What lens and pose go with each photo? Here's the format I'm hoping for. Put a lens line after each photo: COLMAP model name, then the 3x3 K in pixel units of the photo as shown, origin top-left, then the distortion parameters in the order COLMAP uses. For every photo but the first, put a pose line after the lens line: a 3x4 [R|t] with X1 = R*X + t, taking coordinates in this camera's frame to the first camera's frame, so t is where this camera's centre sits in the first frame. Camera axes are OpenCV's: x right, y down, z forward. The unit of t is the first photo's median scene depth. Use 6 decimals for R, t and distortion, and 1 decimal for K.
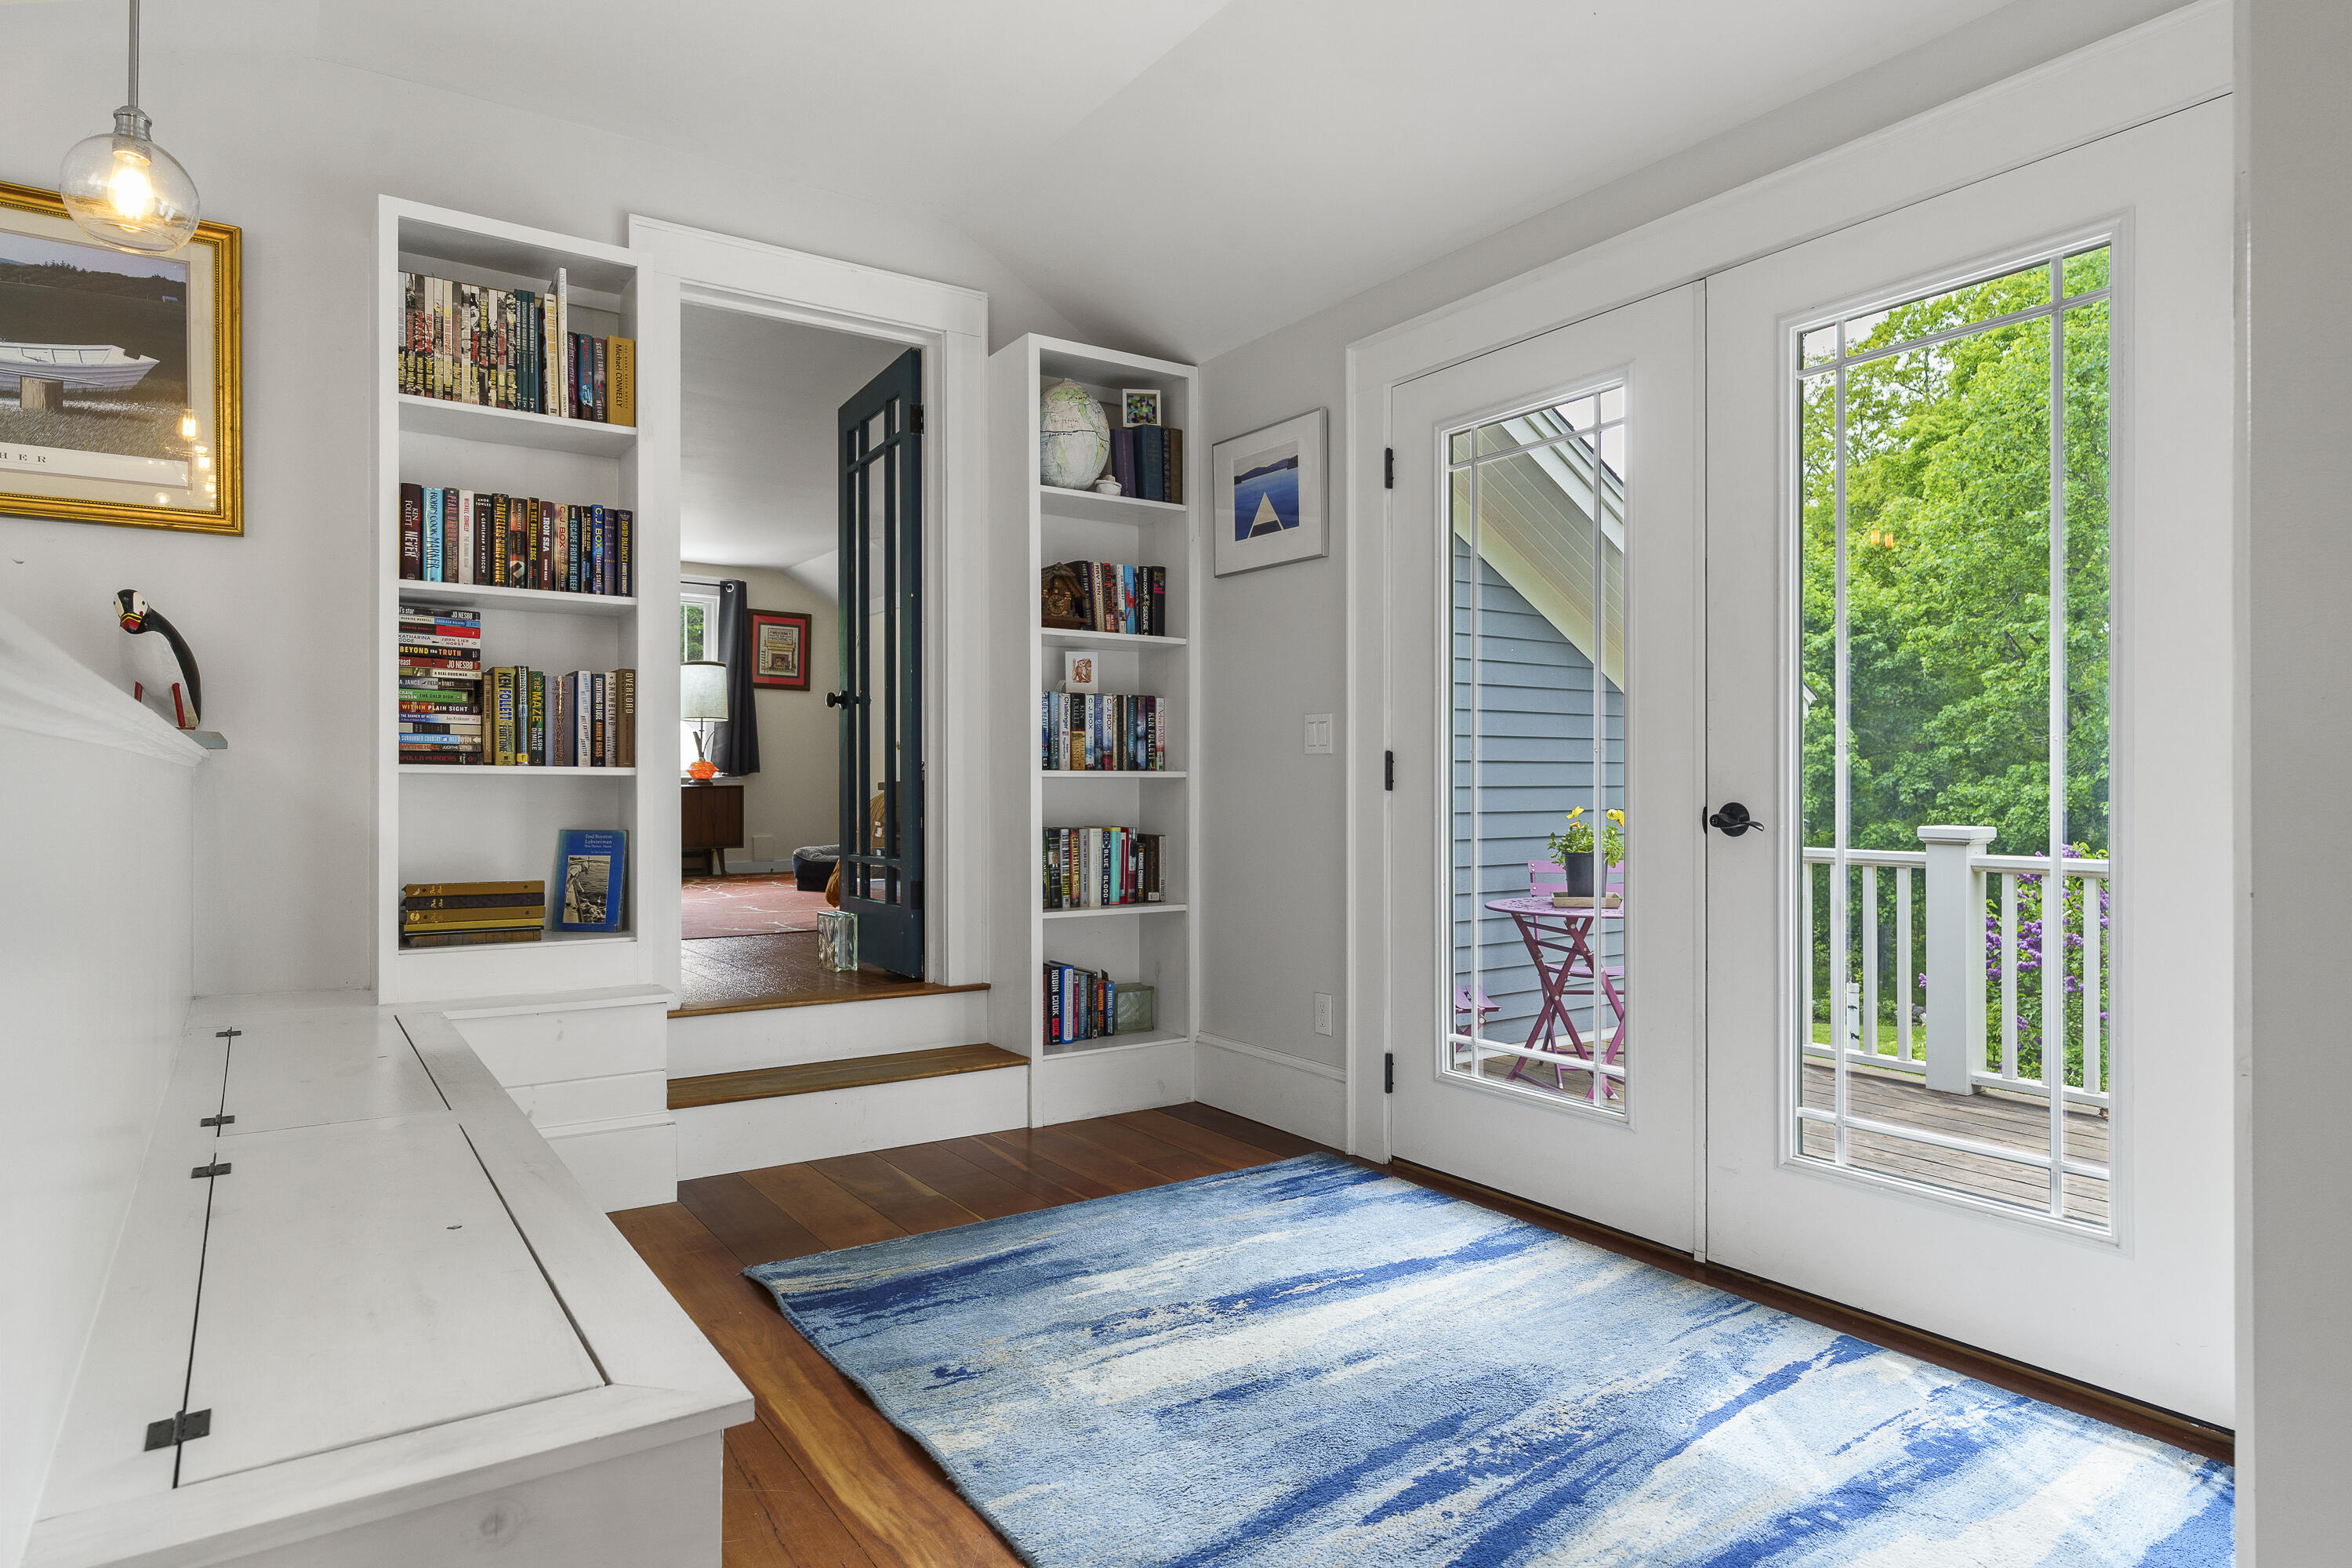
lens RADIAL K [[1265.6, 0, 1181.0], [0, 1265.6, 785.7], [0, 0, 1]] dist [0.008253, -0.002940]
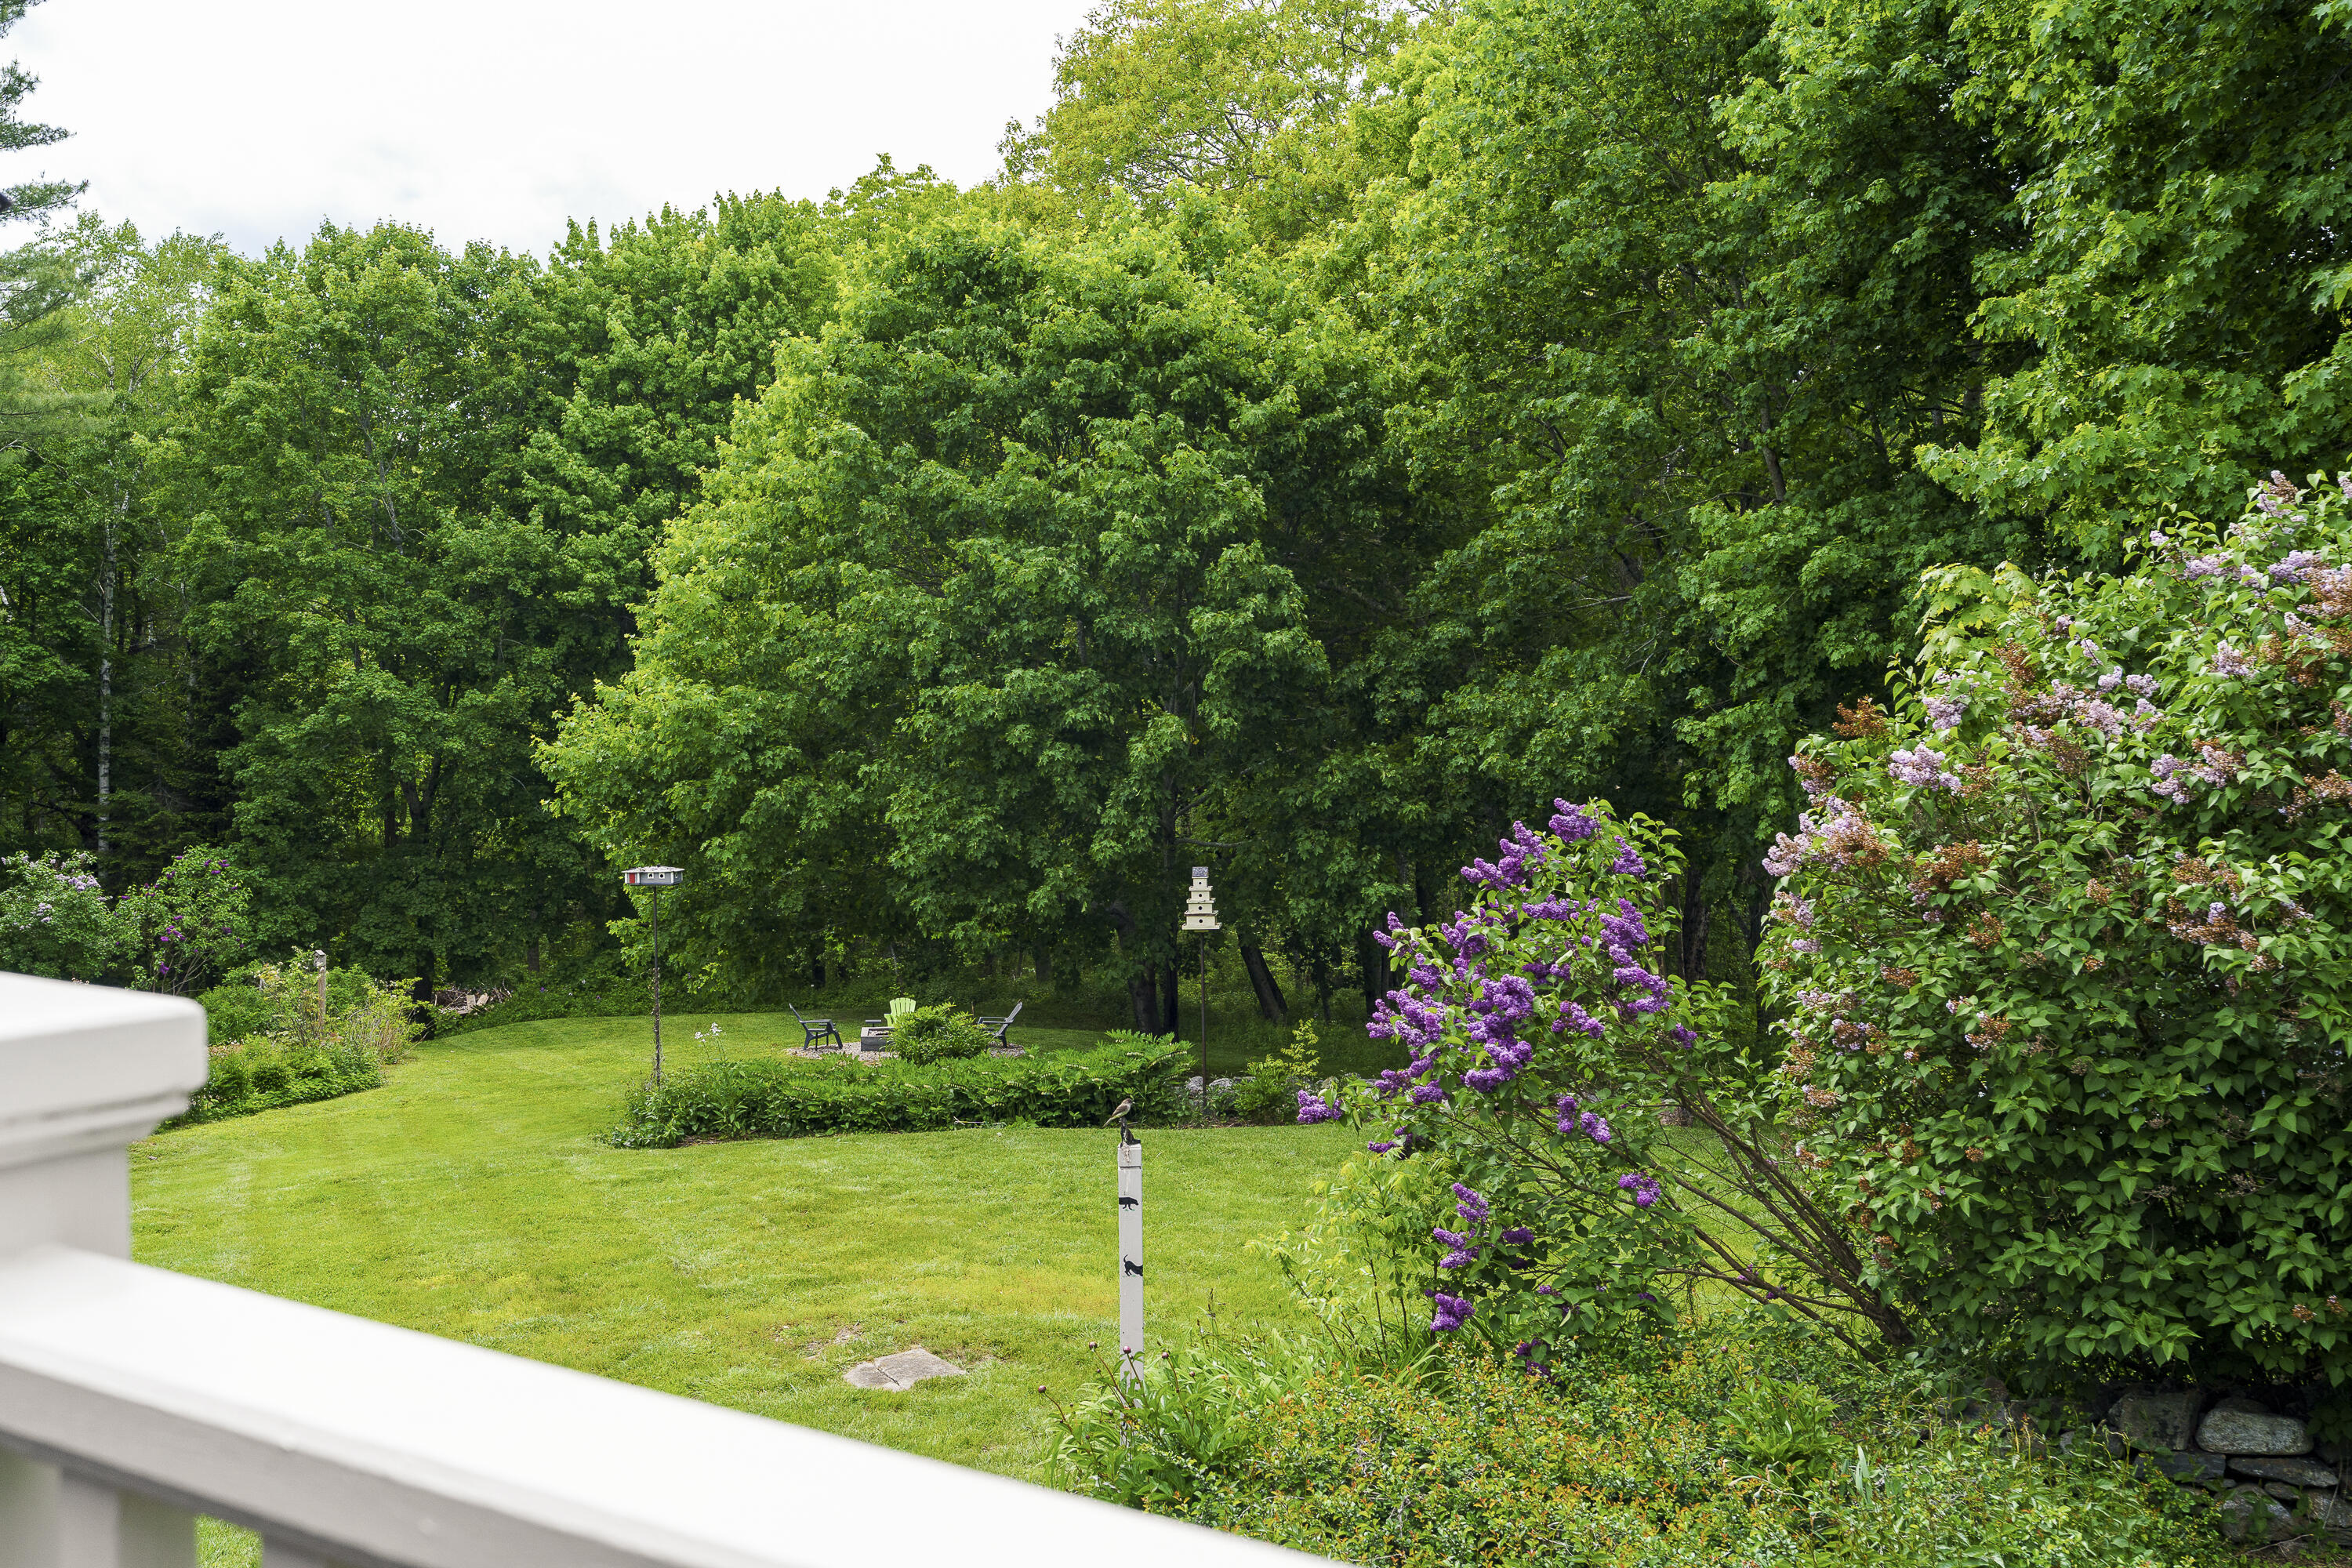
lens RADIAL K [[2299.5, 0, 1188.8], [0, 2299.5, 798.4], [0, 0, 1]] dist [0.049977, 0.000000]
pose [[0.916264, -0.024070, 0.399851, 0.653810], [0.006271, 0.998933, 0.045763, 0.007070], [-0.400526, -0.039424, 0.915437, 0.800446]]
